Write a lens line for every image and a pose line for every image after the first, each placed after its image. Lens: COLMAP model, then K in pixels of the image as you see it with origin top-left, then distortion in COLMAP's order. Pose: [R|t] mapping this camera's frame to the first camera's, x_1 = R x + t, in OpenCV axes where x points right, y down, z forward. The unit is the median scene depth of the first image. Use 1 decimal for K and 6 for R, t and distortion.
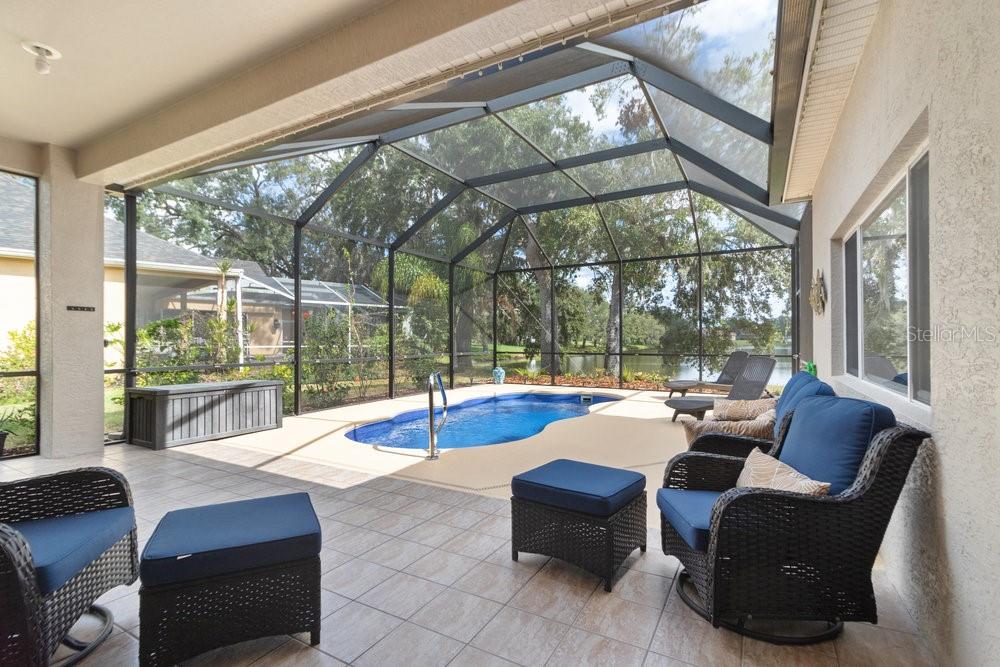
lens RADIAL K [[464.7, 0, 501.7], [0, 464.7, 362.5], [0, 0, 1]] dist [0.000171, 0.000181]
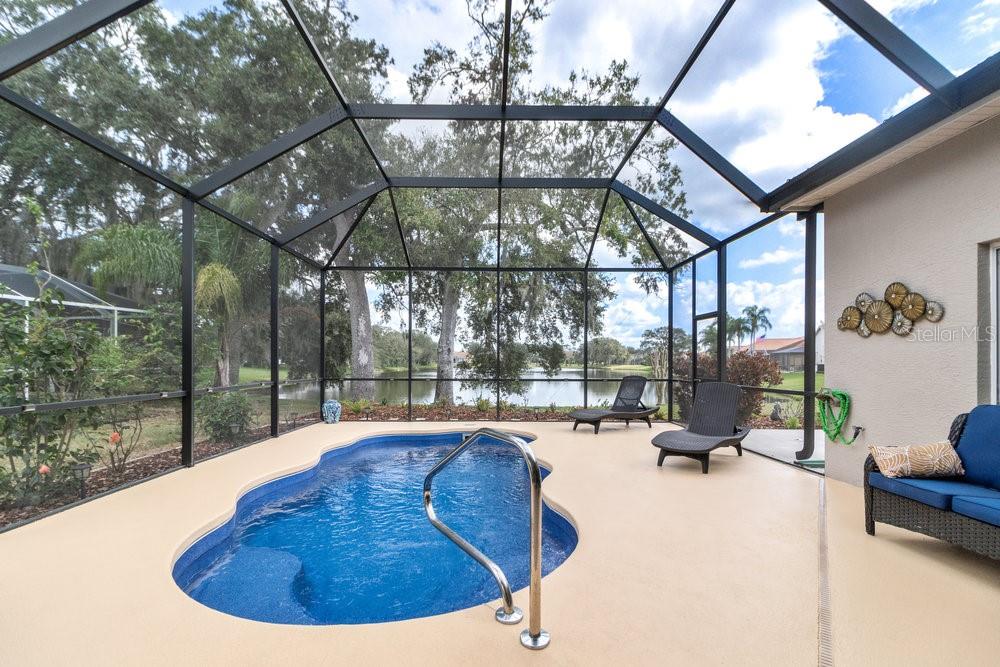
lens RADIAL K [[464.7, 0, 501.7], [0, 464.7, 362.5], [0, 0, 1]] dist [0.000171, 0.000181]
pose [[0.861718, 0.005319, 0.507360, -0.272988], [0.019283, 0.998879, -0.043222, -0.020100], [-0.507021, 0.047029, 0.860650, 0.447020]]
